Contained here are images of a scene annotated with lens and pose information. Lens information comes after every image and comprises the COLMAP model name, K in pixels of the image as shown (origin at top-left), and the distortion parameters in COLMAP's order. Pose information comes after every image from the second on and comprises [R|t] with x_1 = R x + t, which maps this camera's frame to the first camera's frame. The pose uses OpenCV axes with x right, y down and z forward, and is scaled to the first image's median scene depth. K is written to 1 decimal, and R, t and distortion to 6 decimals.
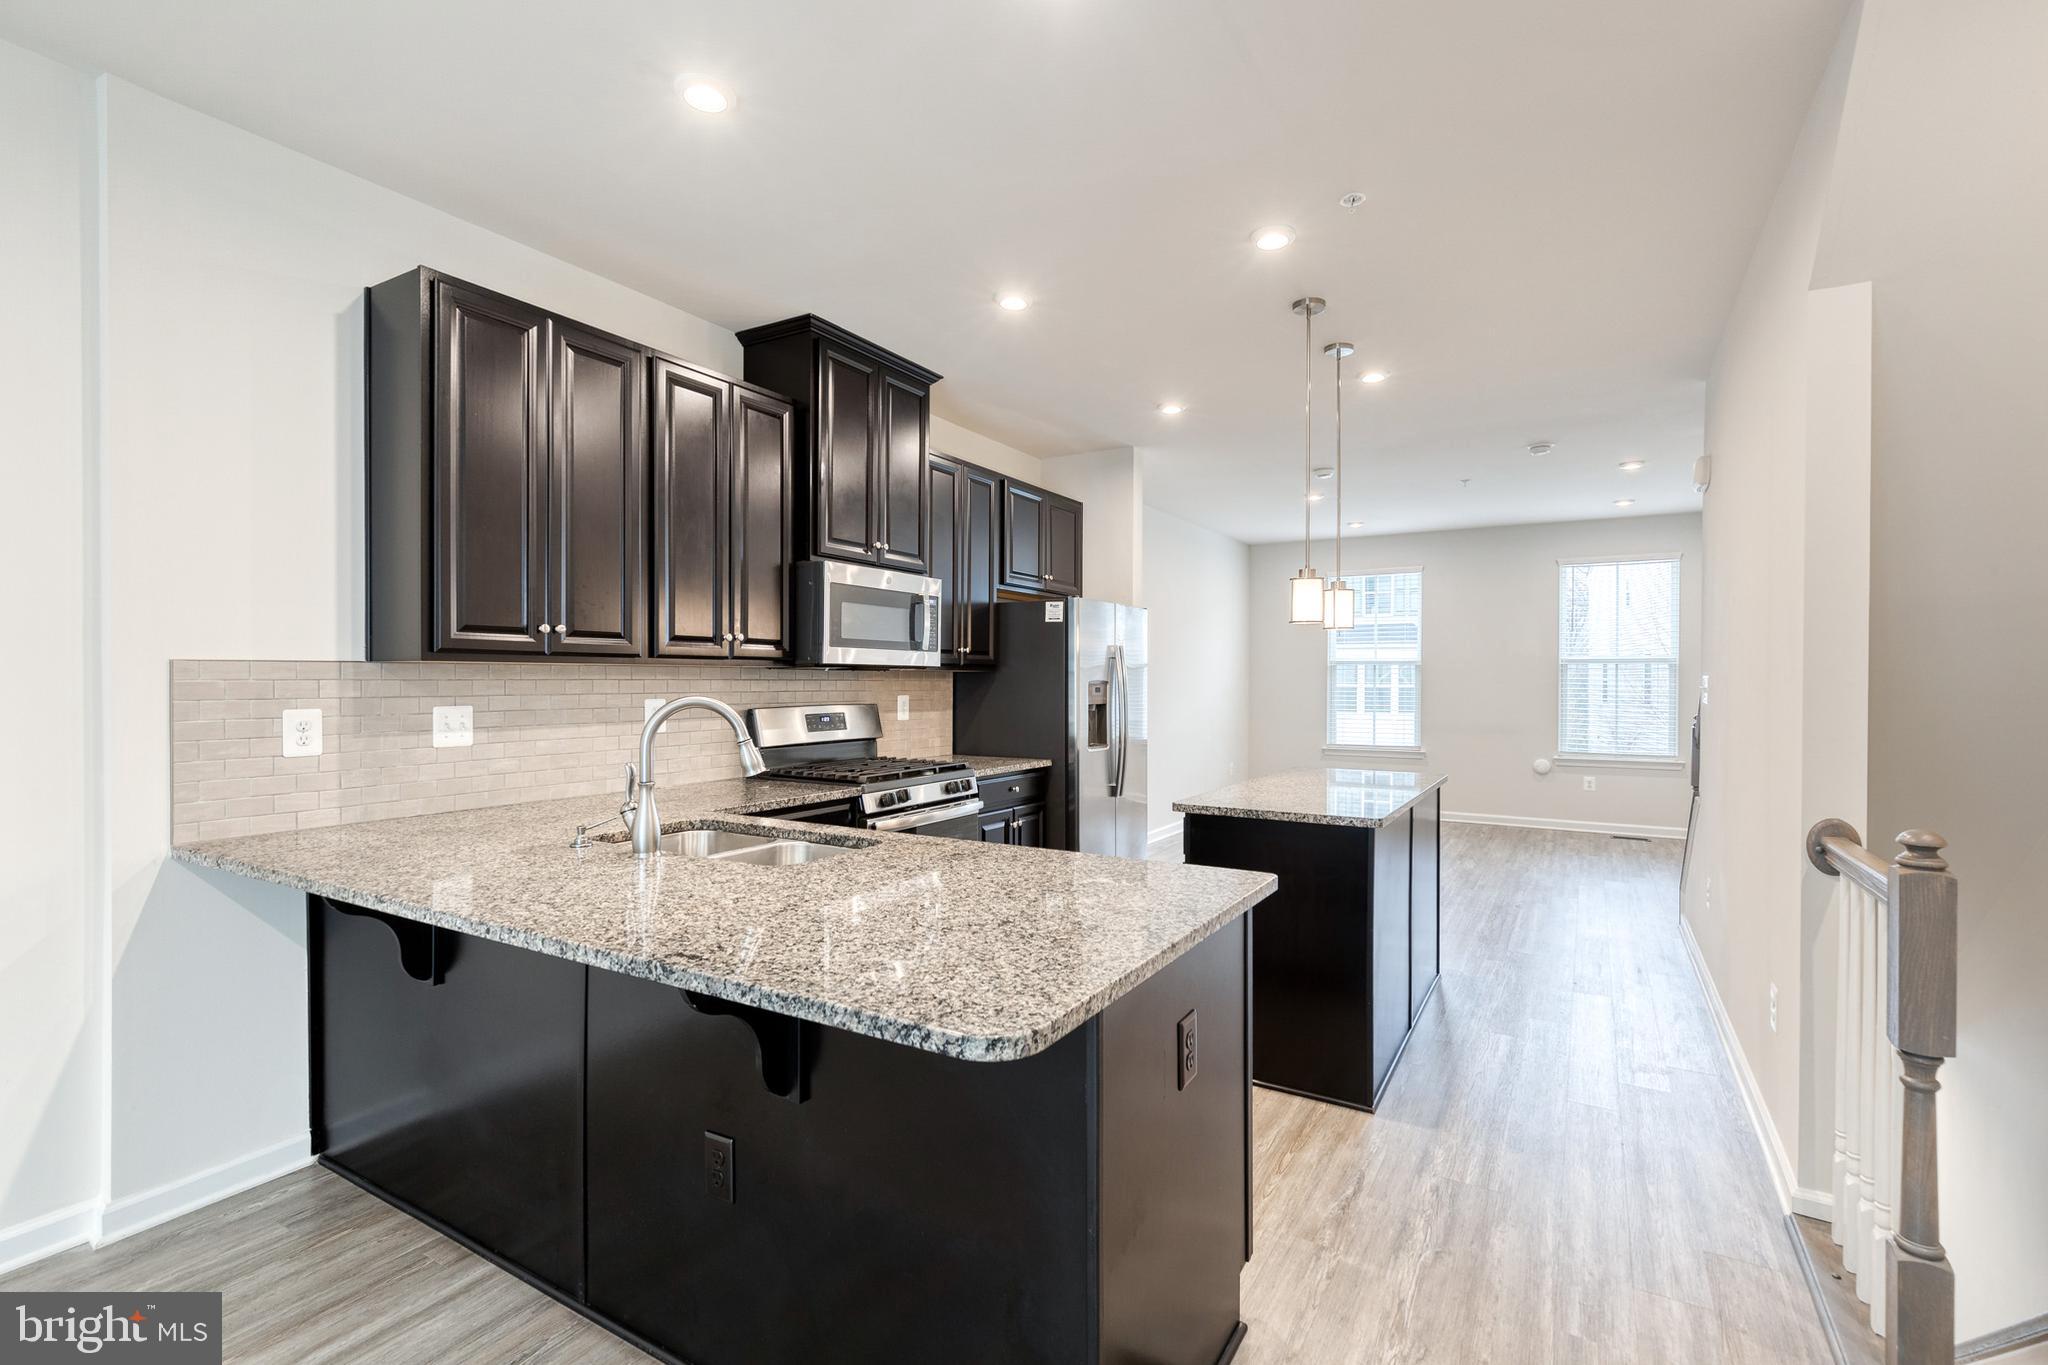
lens RADIAL K [[930.2, 0, 1052.2], [0, 930.2, 681.5], [0, 0, 1]] dist [-0.000112, 0.006031]
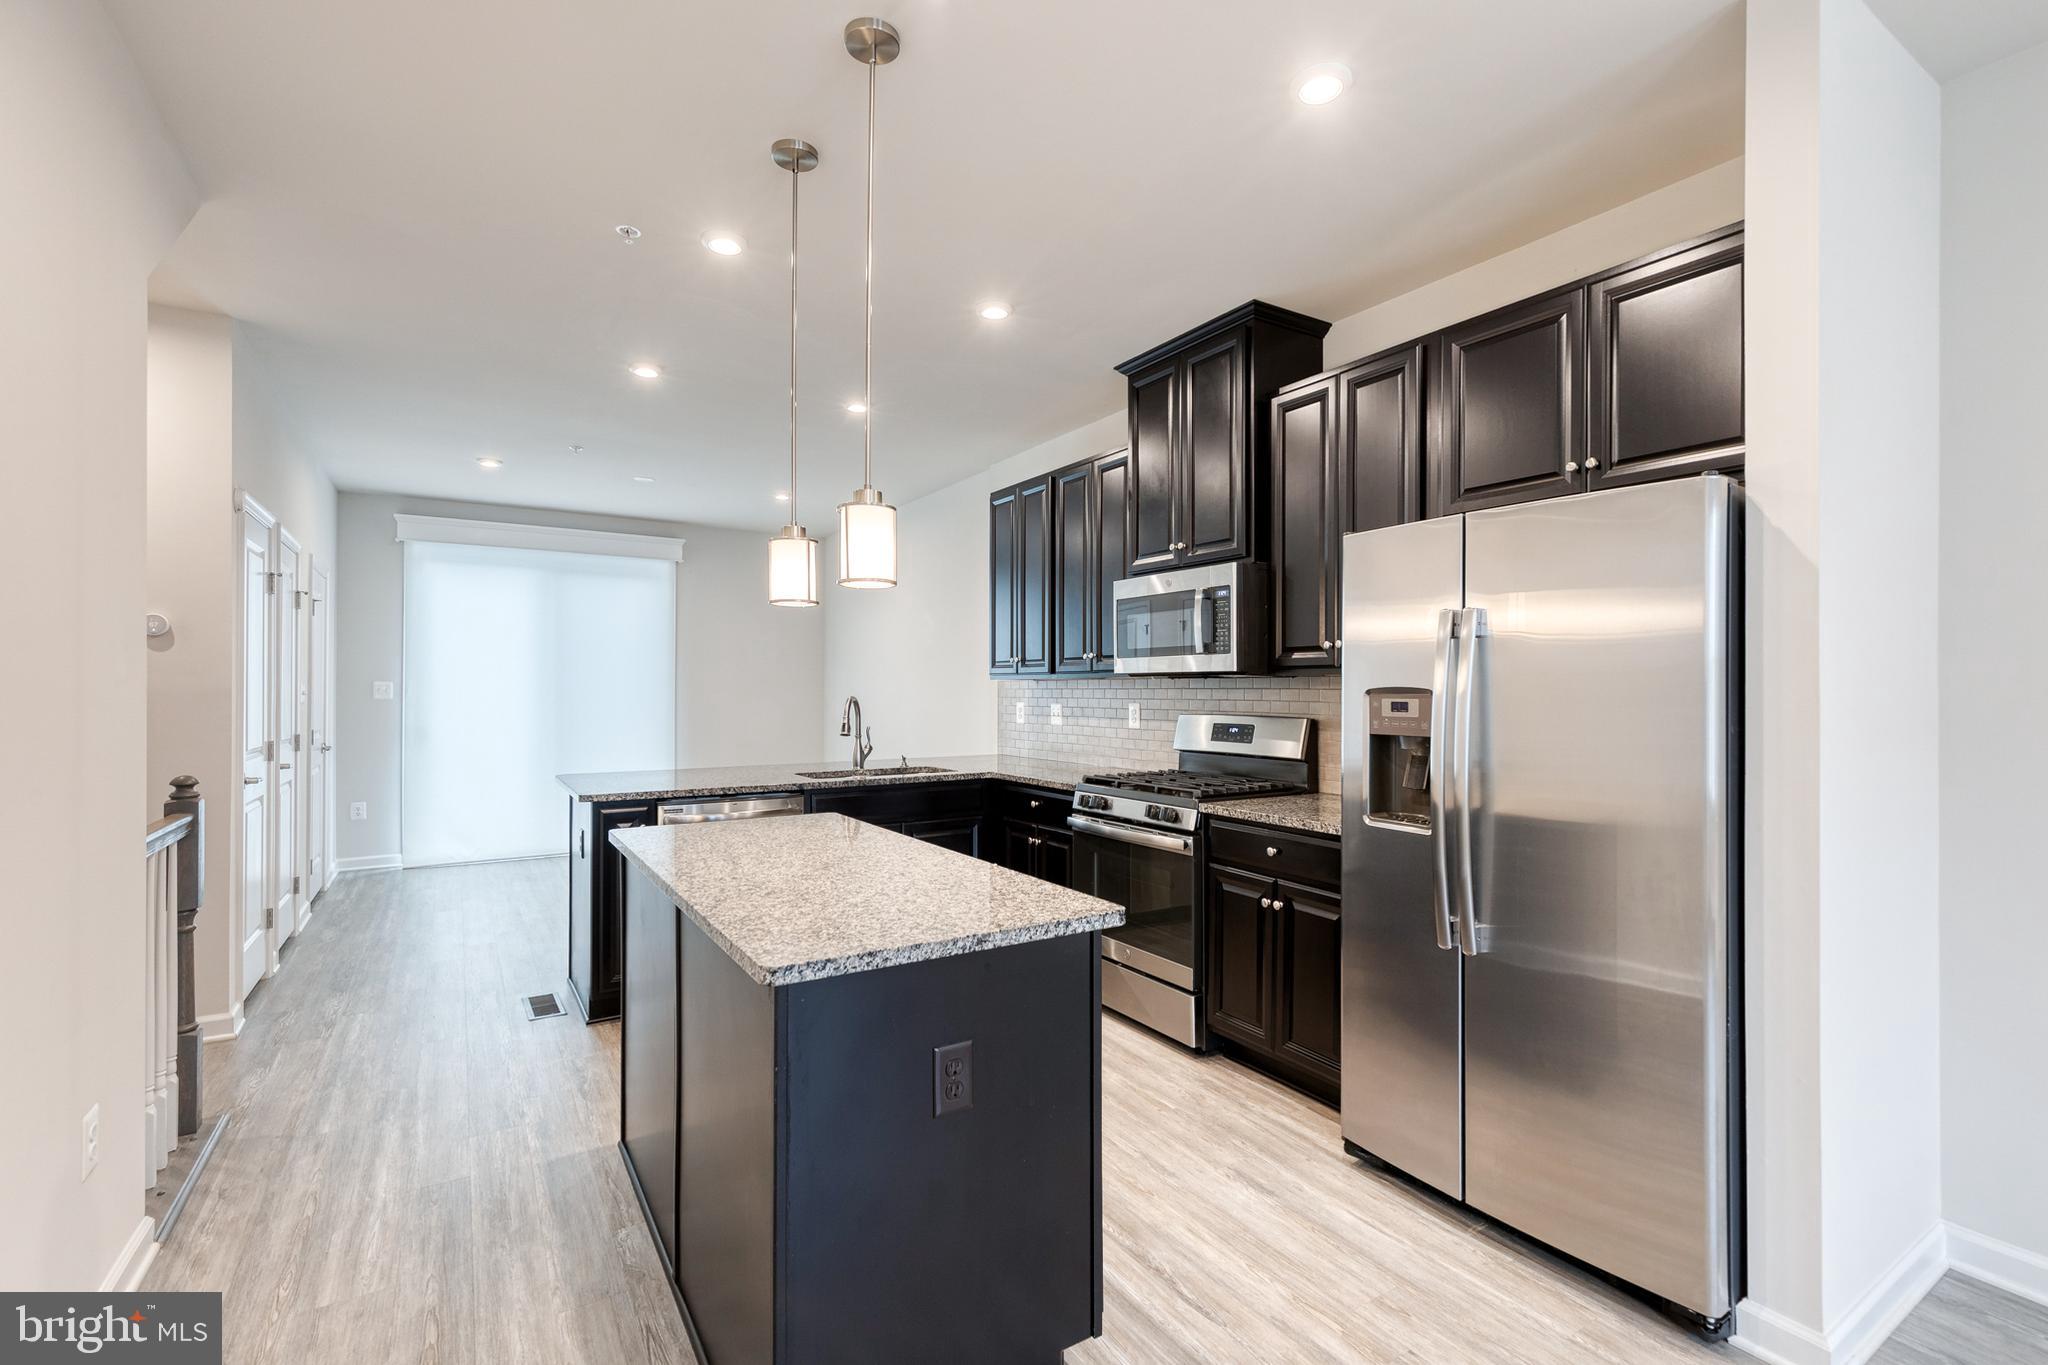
lens RADIAL K [[930.2, 0, 1052.2], [0, 930.2, 681.5], [0, 0, 1]] dist [-0.000112, 0.006031]
pose [[-0.455537, -0.007769, -0.890183, 0.750647], [0.001085, 0.999956, -0.009283, -0.000048], [0.890216, -0.005195, -0.455509, 1.381700]]
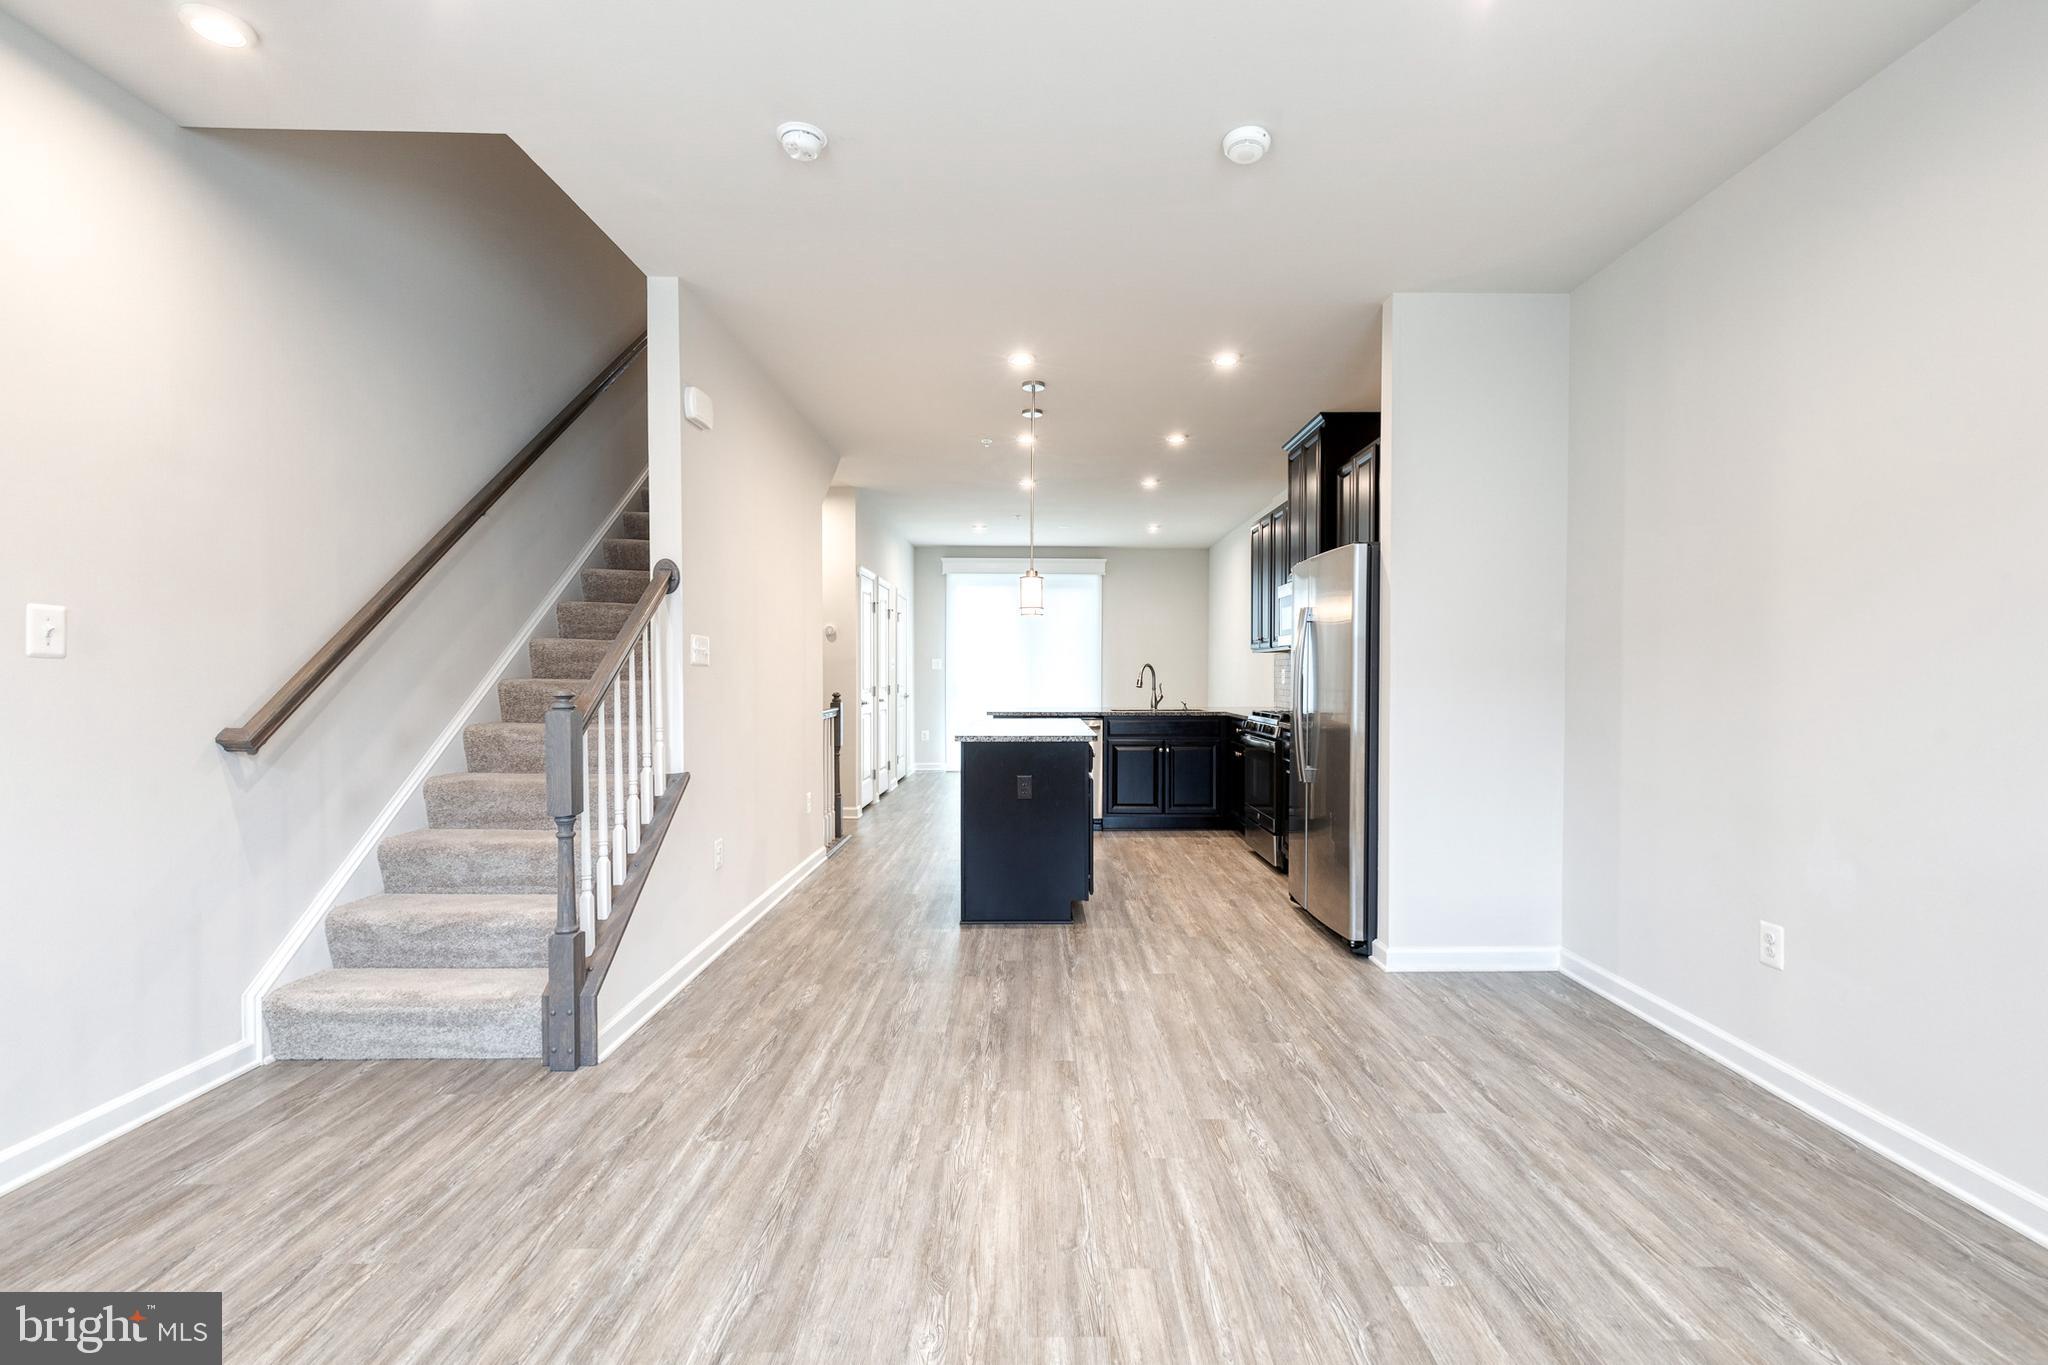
lens RADIAL K [[930.2, 0, 1052.2], [0, 930.2, 681.5], [0, 0, 1]] dist [-0.000112, 0.006031]
pose [[-0.854235, -0.000531, -0.519887, 0.968367], [-0.003989, 0.999977, 0.005534, 0.033837], [0.519872, 0.006801, -0.854217, 2.136583]]
